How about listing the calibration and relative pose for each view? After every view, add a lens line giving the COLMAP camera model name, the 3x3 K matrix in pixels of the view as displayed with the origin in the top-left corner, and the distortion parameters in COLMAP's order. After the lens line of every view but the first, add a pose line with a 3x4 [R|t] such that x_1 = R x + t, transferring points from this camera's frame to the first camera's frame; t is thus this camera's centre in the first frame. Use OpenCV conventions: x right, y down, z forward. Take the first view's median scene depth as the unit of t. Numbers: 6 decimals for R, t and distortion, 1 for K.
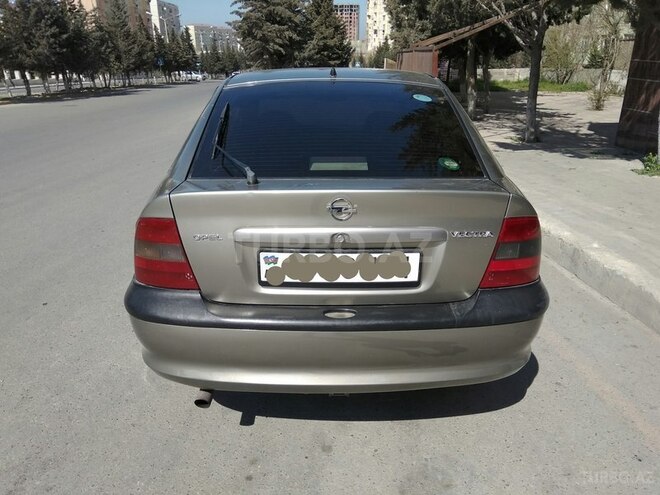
lens RADIAL K [[519.0, 0, 316.7], [0, 519.0, 248.4], [0, 0, 1]] dist [0.094341, -0.142244]
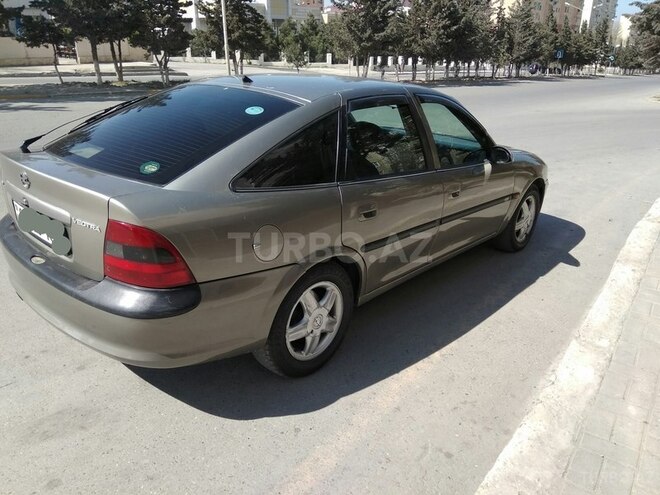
lens RADIAL K [[509.2, 0, 330.0], [0, 509.2, 247.5], [0, 0, 1]] dist [0.070853, -0.102731]
pose [[0.739839, 0.272407, -0.615169, 0.107555], [-0.257711, 0.959368, 0.114884, -0.018962], [0.621468, 0.073540, 0.779980, 0.033743]]
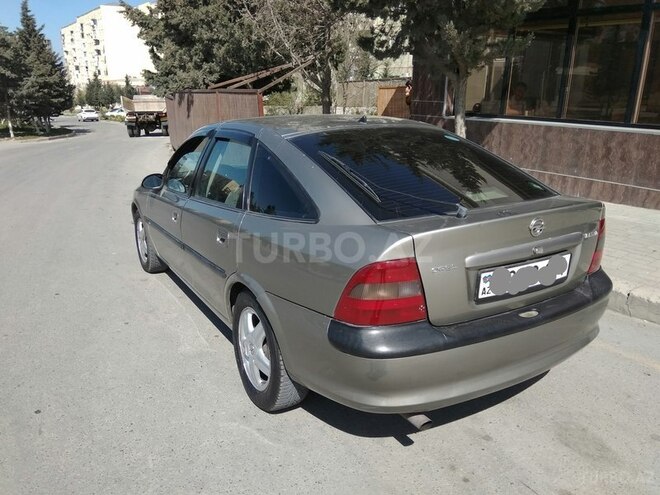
lens RADIAL K [[519.0, 0, 316.7], [0, 519.0, 248.4], [0, 0, 1]] dist [0.094341, -0.142244]
pose [[0.867545, -0.146351, 0.475339, -0.073352], [0.176018, 0.984218, -0.018223, -0.006930], [-0.465170, 0.099478, 0.879614, 0.010013]]
